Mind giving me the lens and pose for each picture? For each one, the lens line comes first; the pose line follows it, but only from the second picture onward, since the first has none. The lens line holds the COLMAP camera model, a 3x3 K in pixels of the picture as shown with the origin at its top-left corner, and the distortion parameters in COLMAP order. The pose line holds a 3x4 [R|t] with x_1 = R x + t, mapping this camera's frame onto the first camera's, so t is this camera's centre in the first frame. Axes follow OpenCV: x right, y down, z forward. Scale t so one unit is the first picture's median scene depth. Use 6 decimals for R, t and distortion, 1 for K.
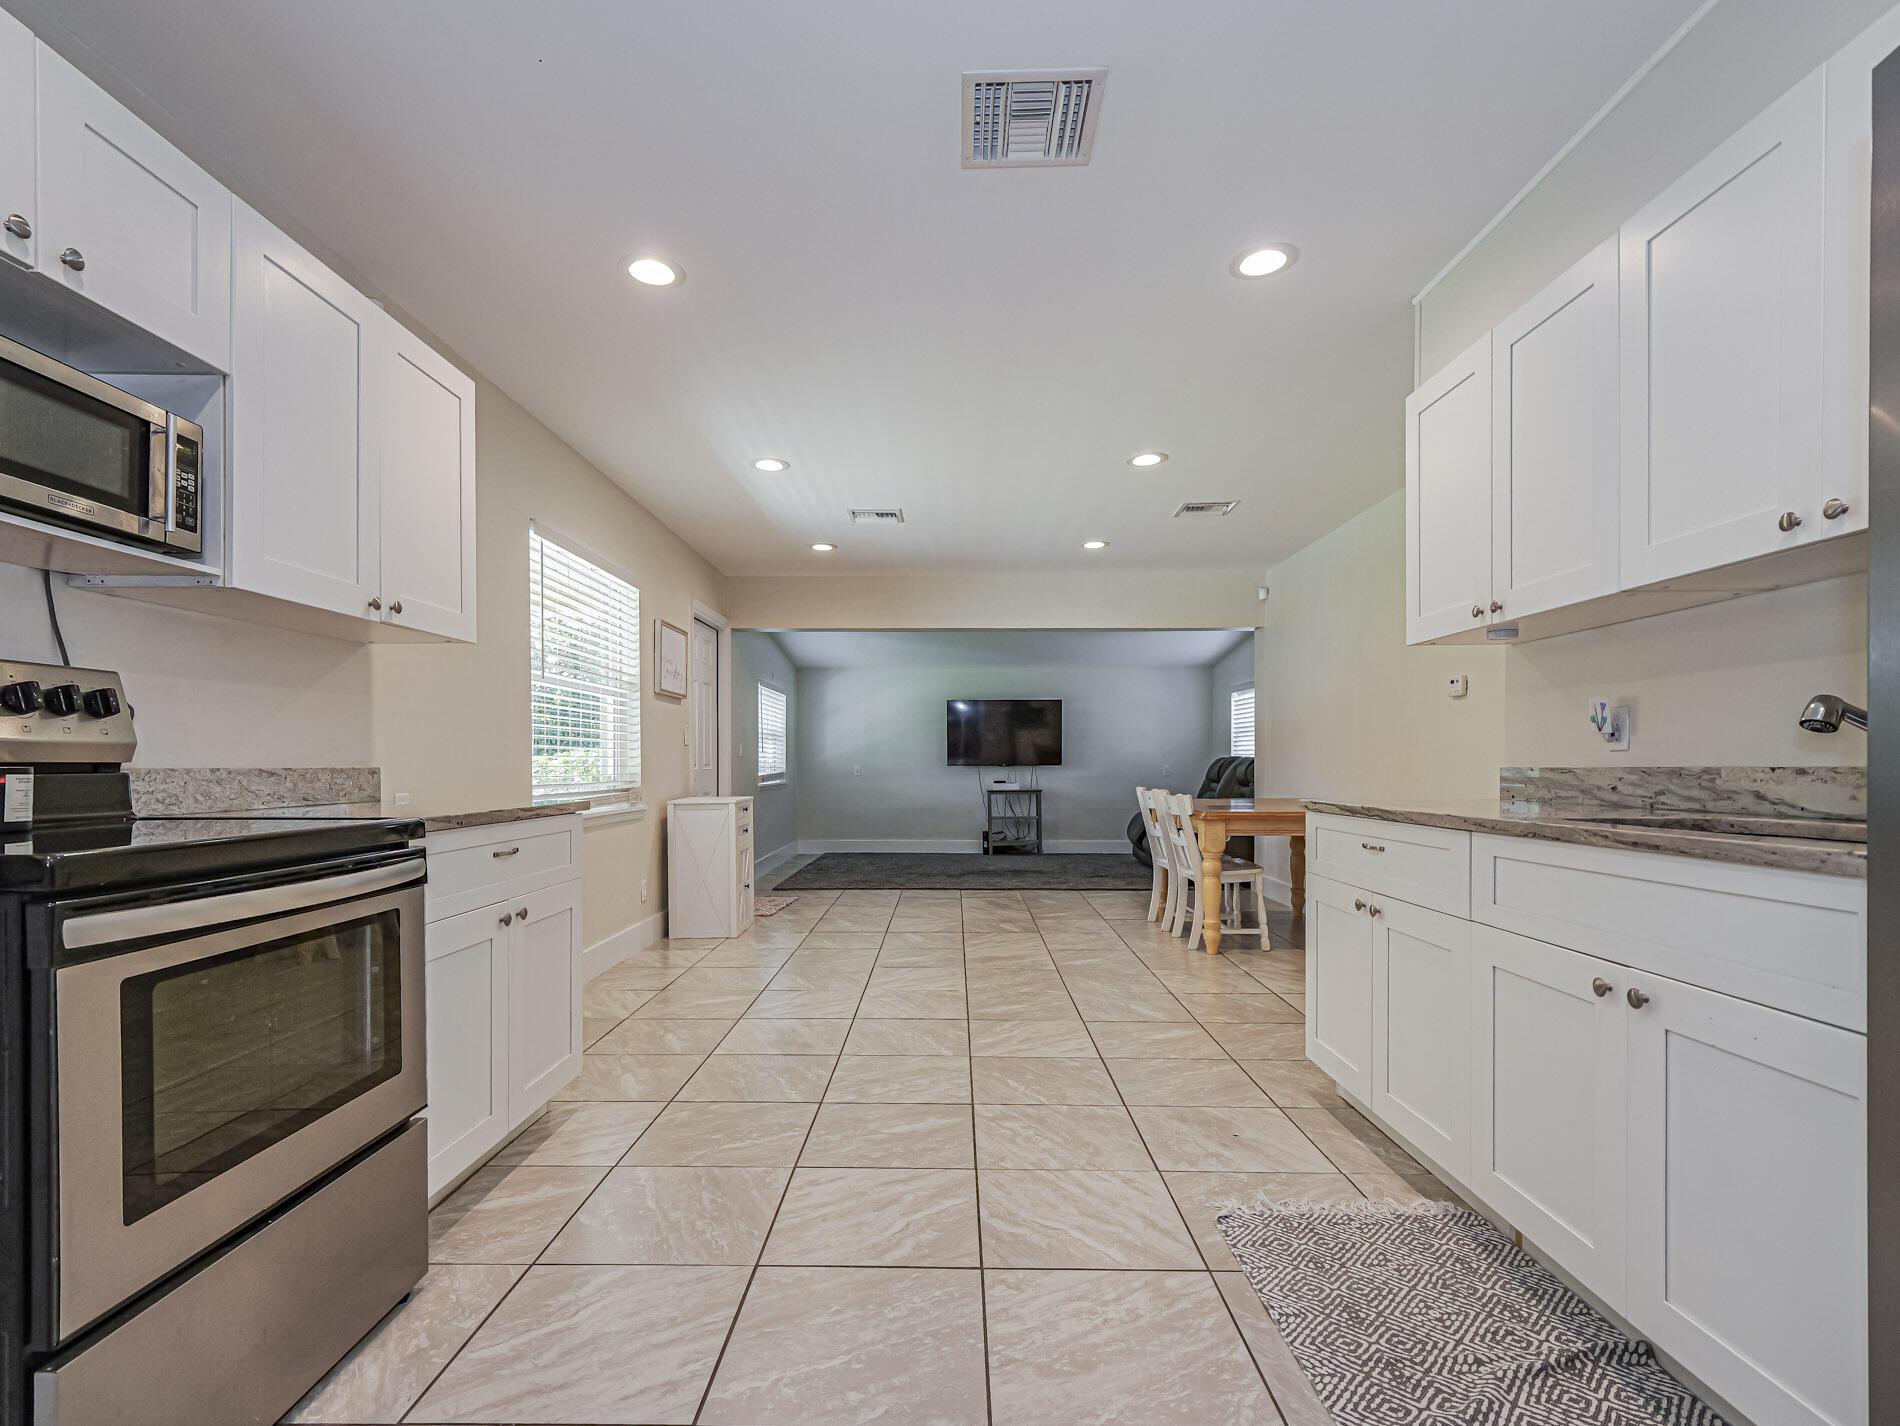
lens RADIAL K [[940.9, 0, 937.4], [0, 940.9, 781.3], [0, 0, 1]] dist [0.001643, -0.000923]
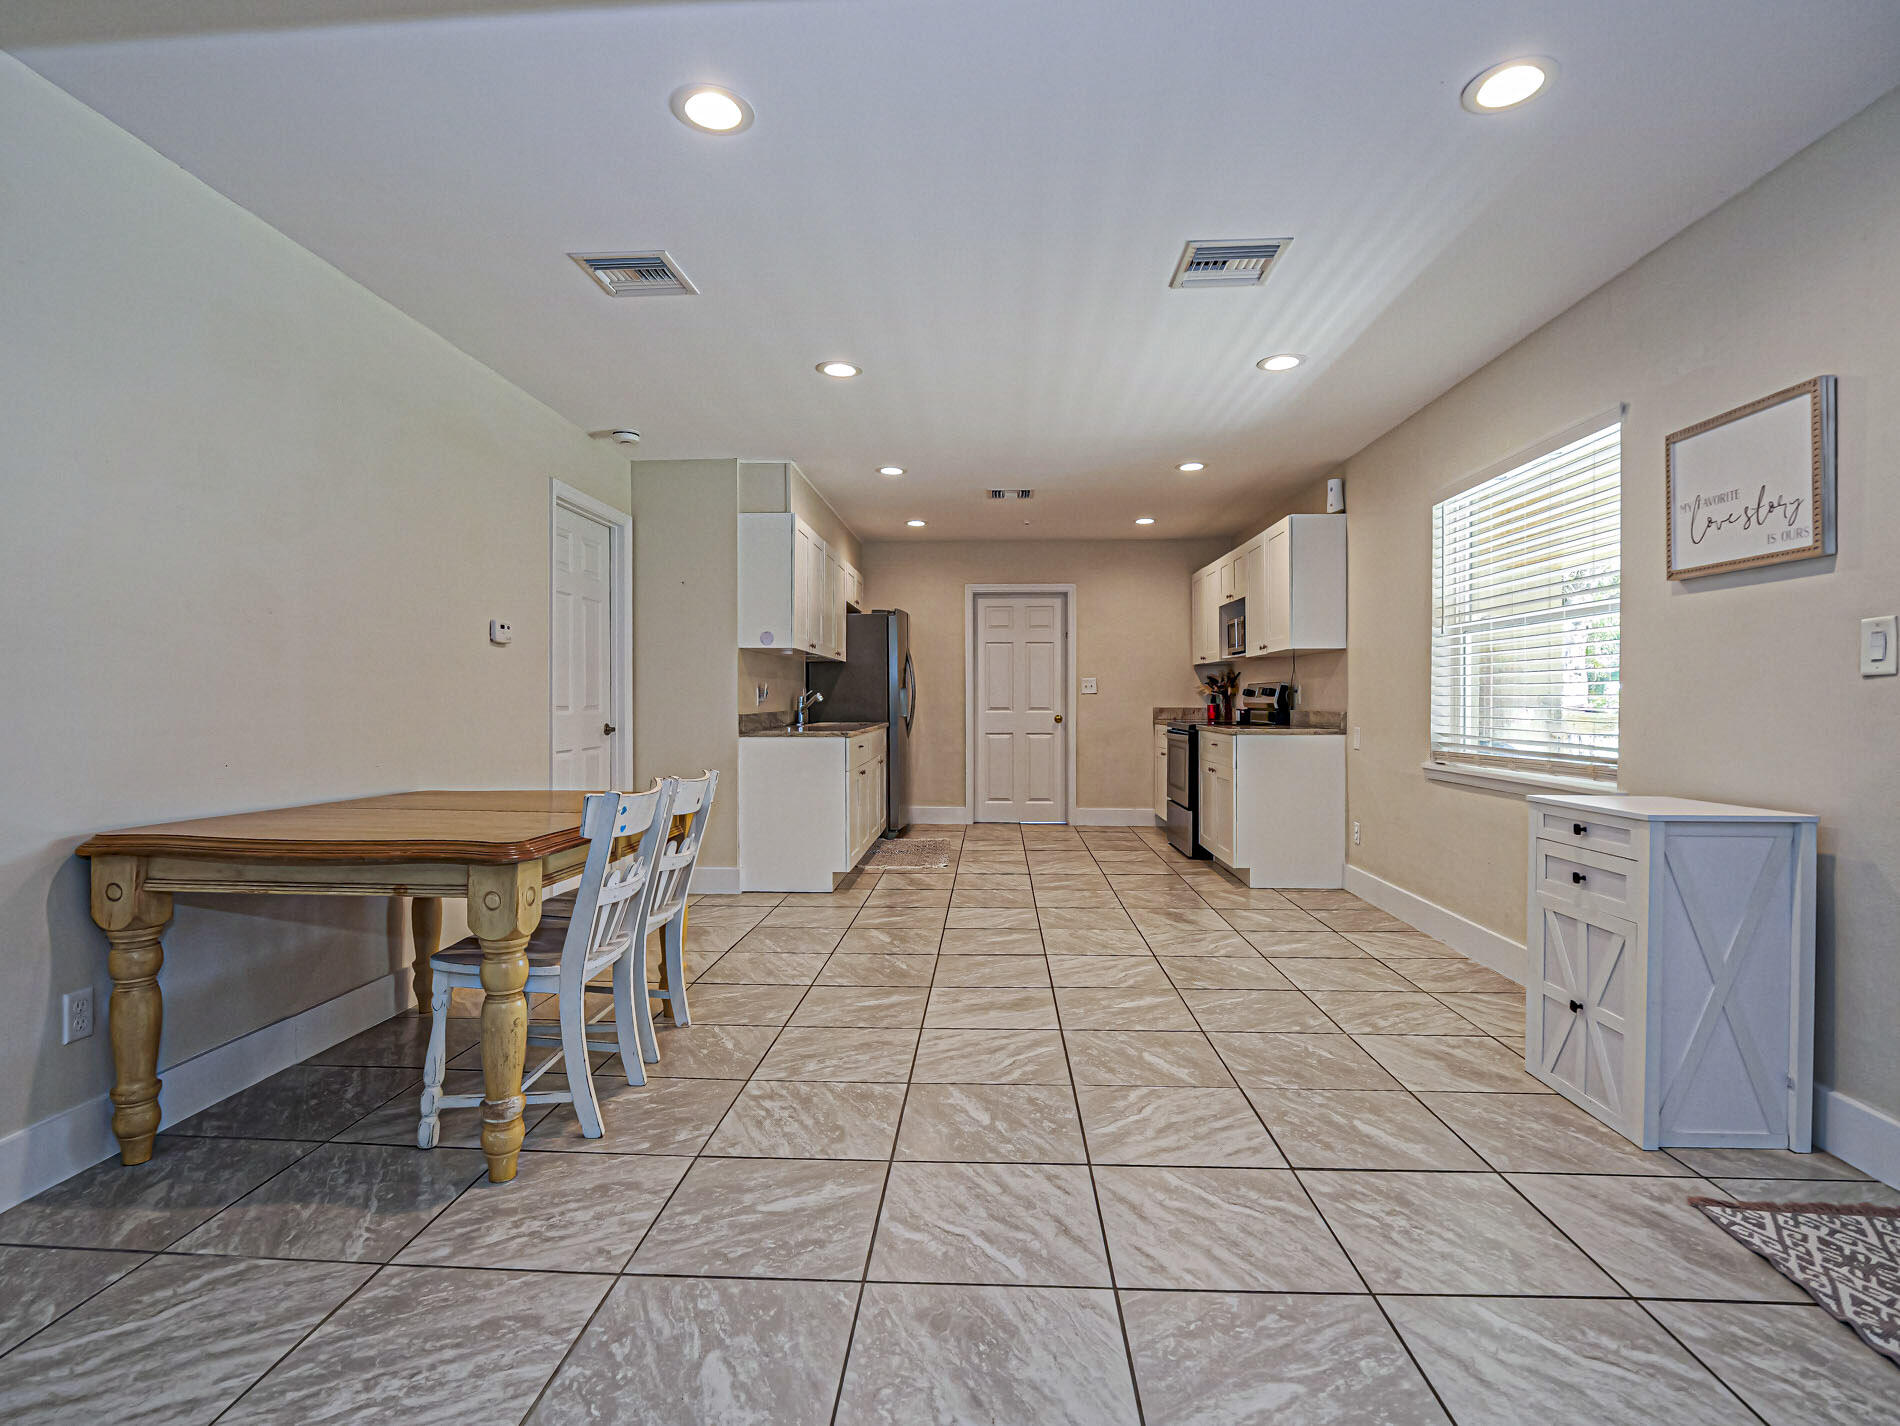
lens RADIAL K [[937.7, 0, 941.4], [0, 937.7, 708.2], [0, 0, 1]] dist [-0.010485, -0.000648]
pose [[-0.999260, 0.003432, 0.038307, 0.162772], [0.004524, 0.999585, 0.028437, -0.086956], [-0.038194, 0.028589, -0.998861, 3.172297]]
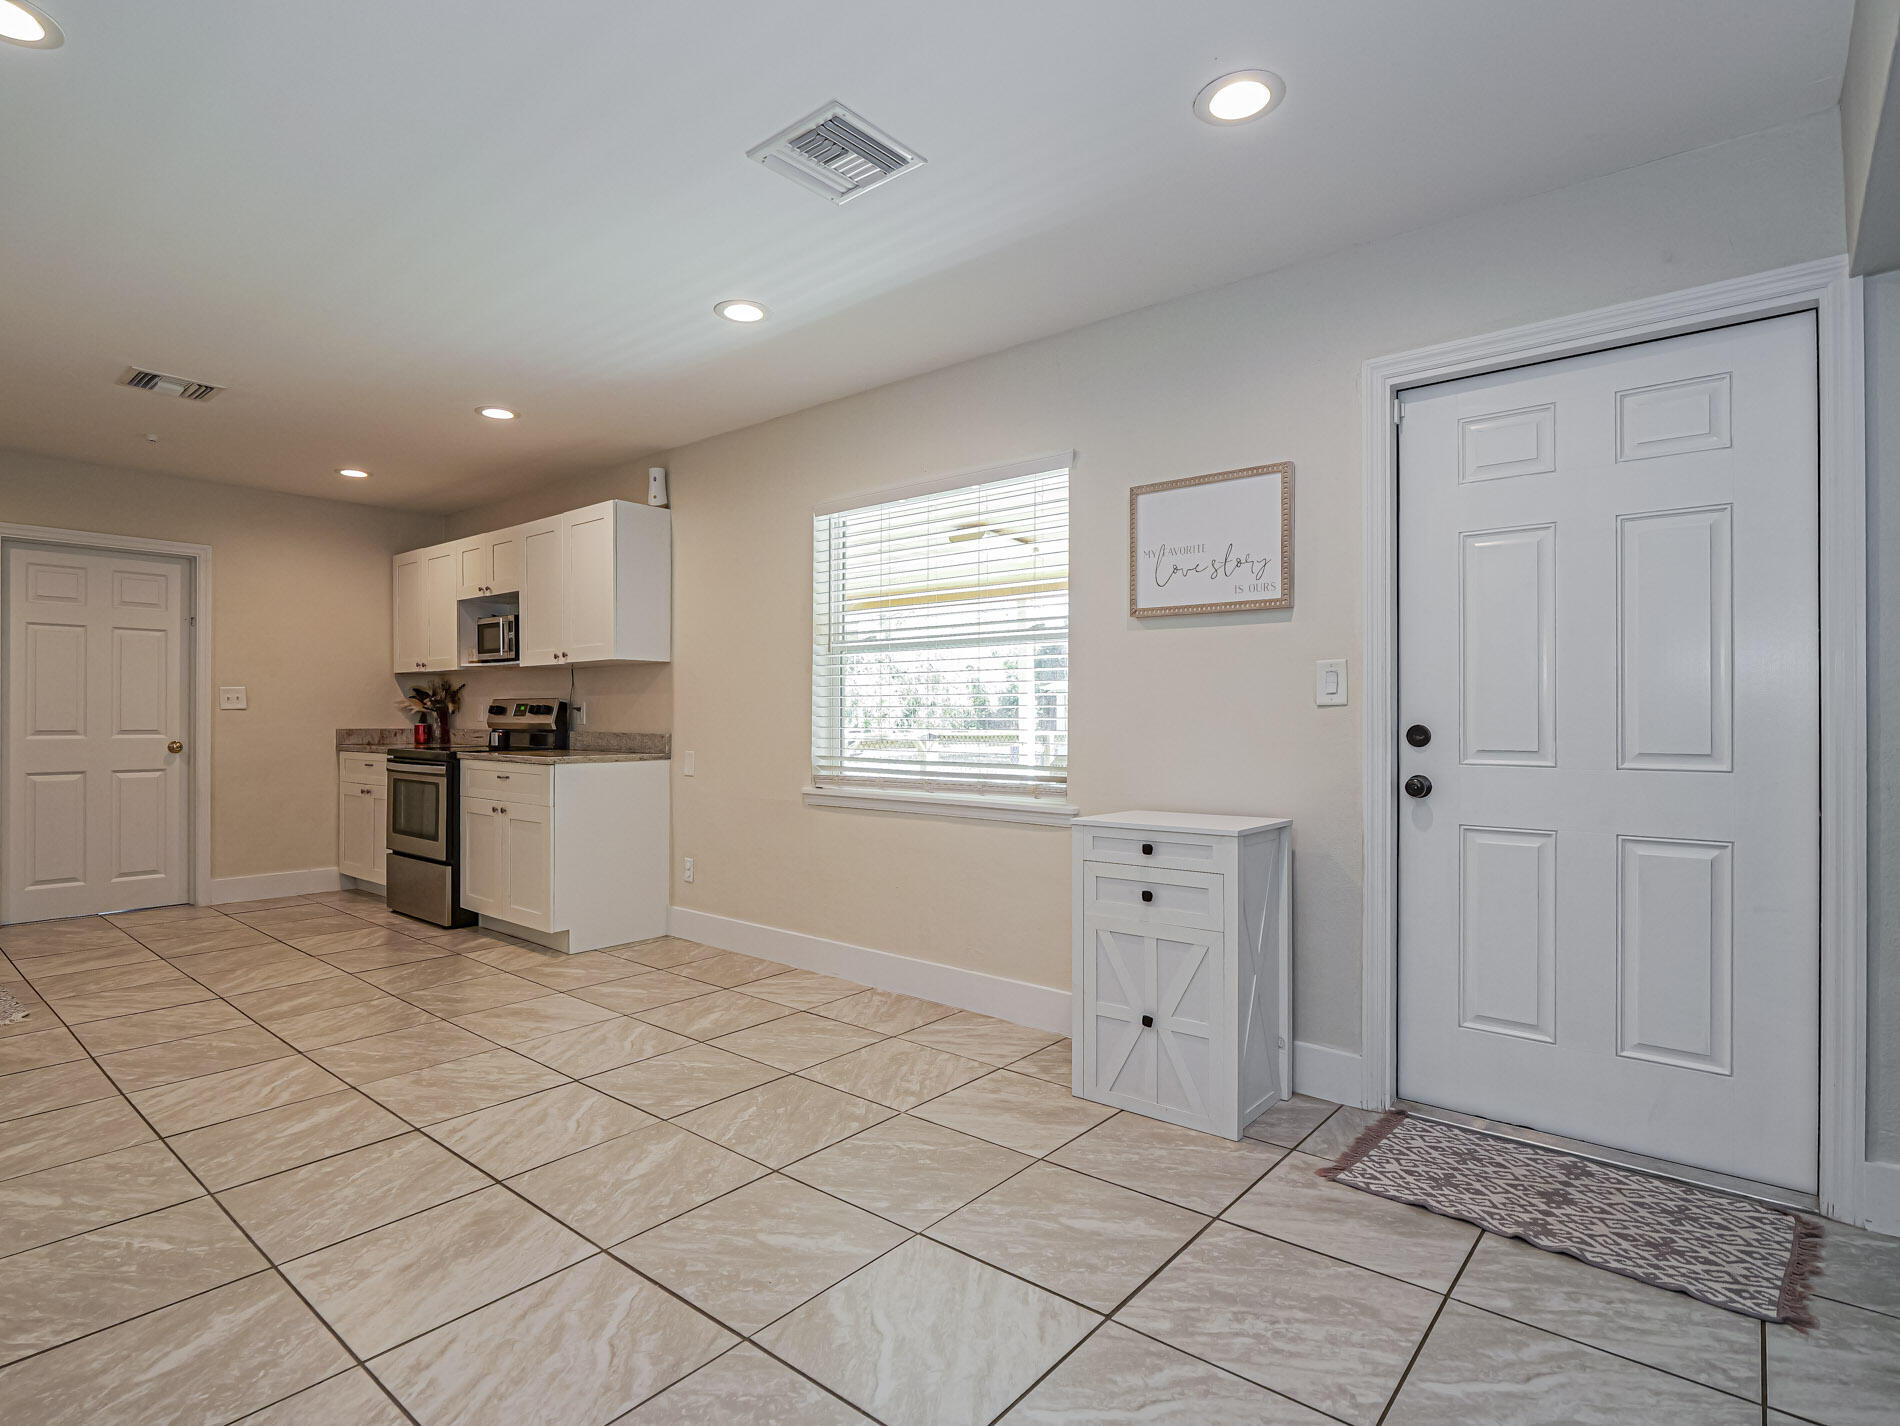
lens RADIAL K [[977.4, 0, 938.4], [0, 977.4, 712.9], [0, 0, 1]] dist [-0.007234, -0.000526]
pose [[-0.632506, -0.001050, -0.774555, 0.491119], [-0.015531, 0.999815, 0.011327, -0.086125], [0.774400, 0.019194, -0.632405, 2.682375]]
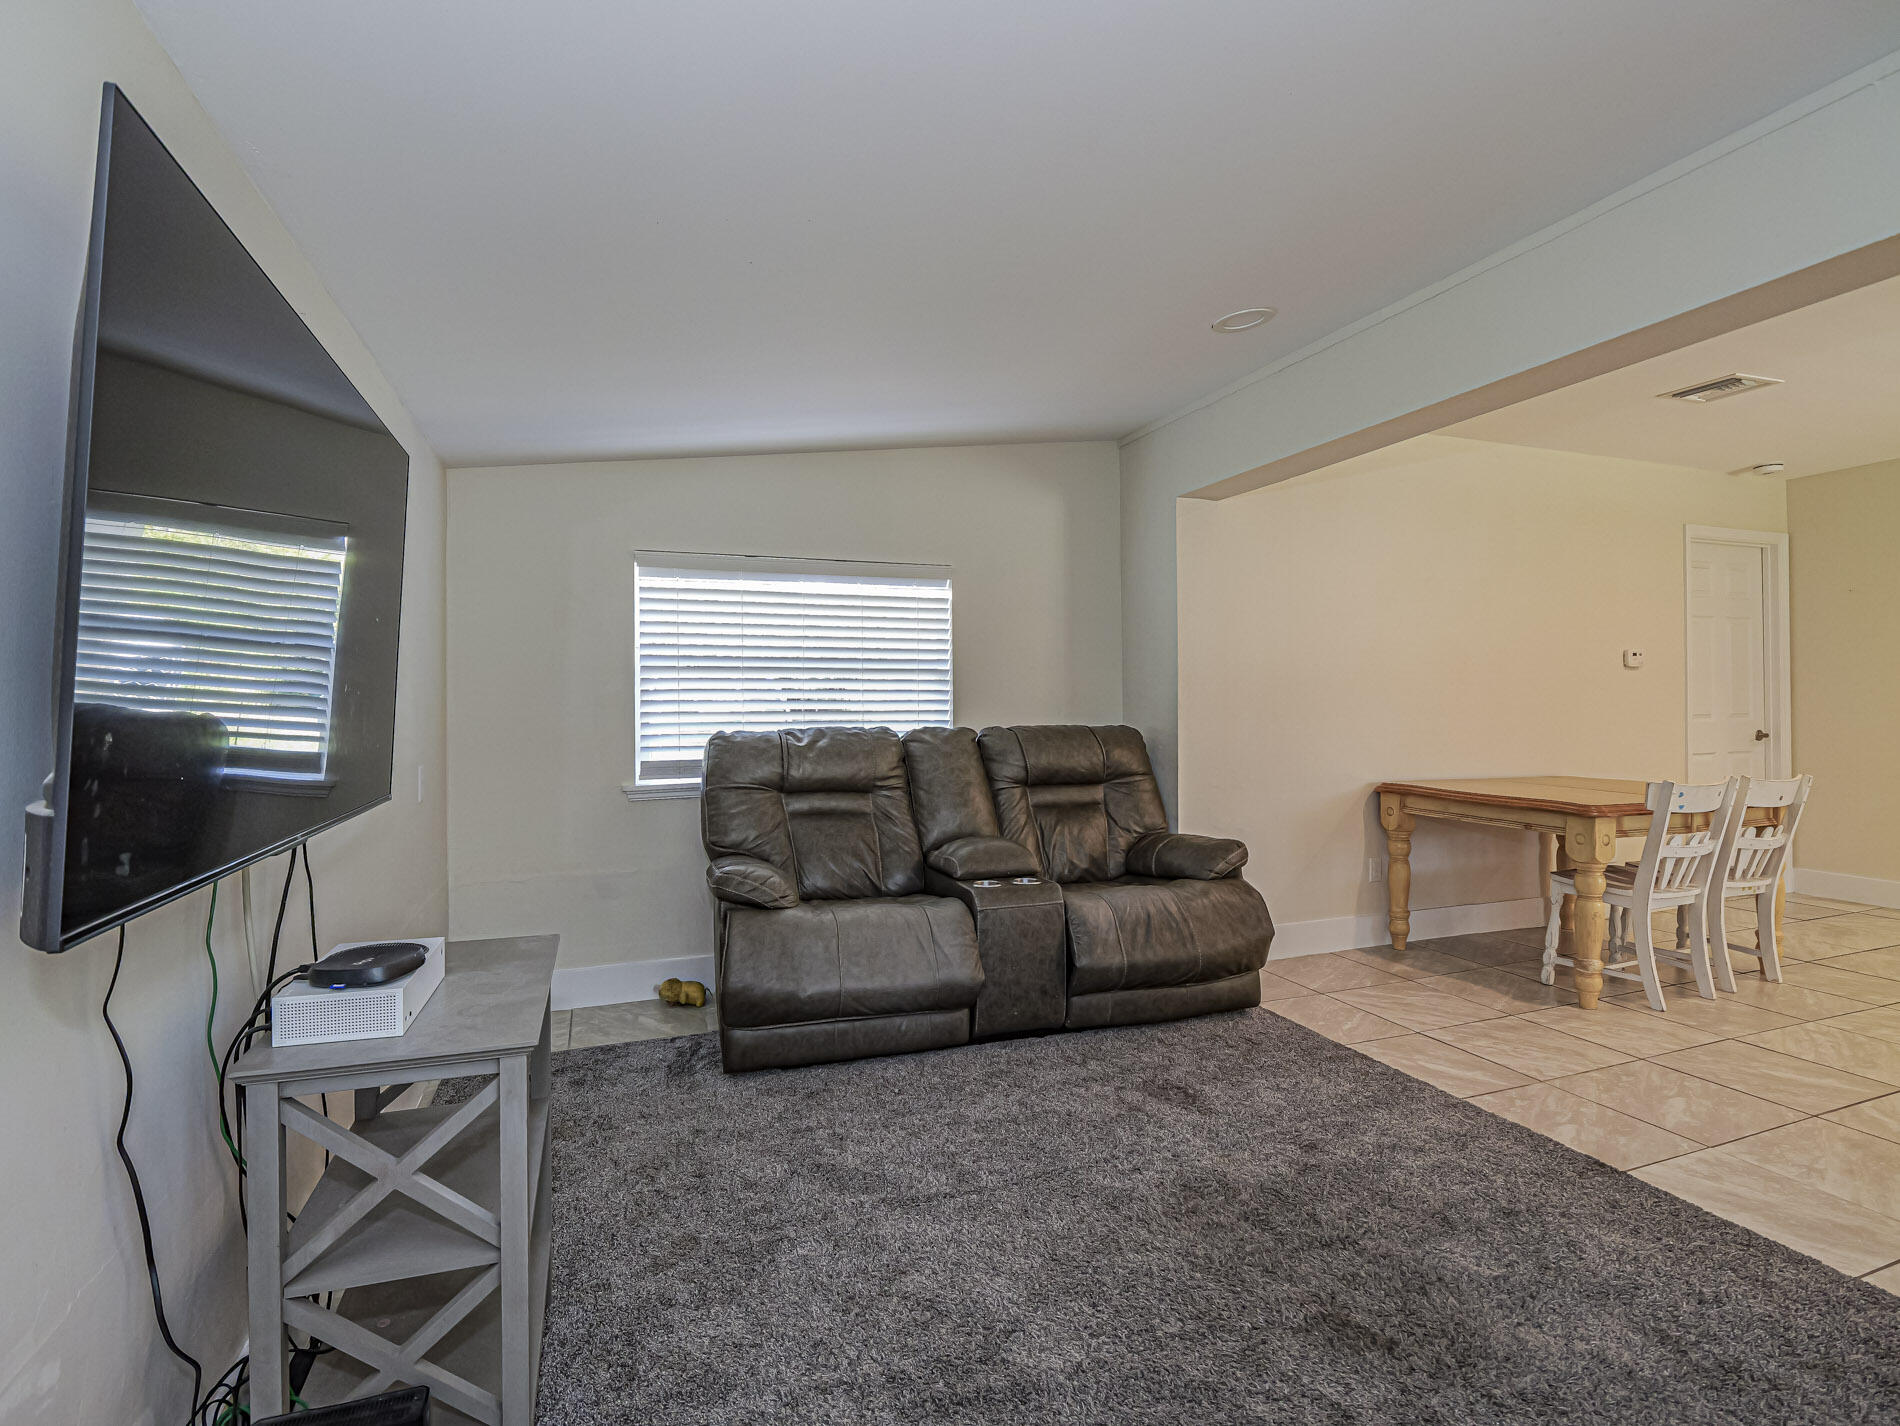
lens RADIAL K [[926.8, 0, 947.8], [0, 926.8, 696.5], [0, 0, 1]] dist [-0.017787, 0.000461]
pose [[-0.369262, 0.011116, 0.929259, -0.318005], [0.030081, 0.999547, -0.000004, -0.134233], [-0.928838, 0.027952, -0.369429, 3.723052]]
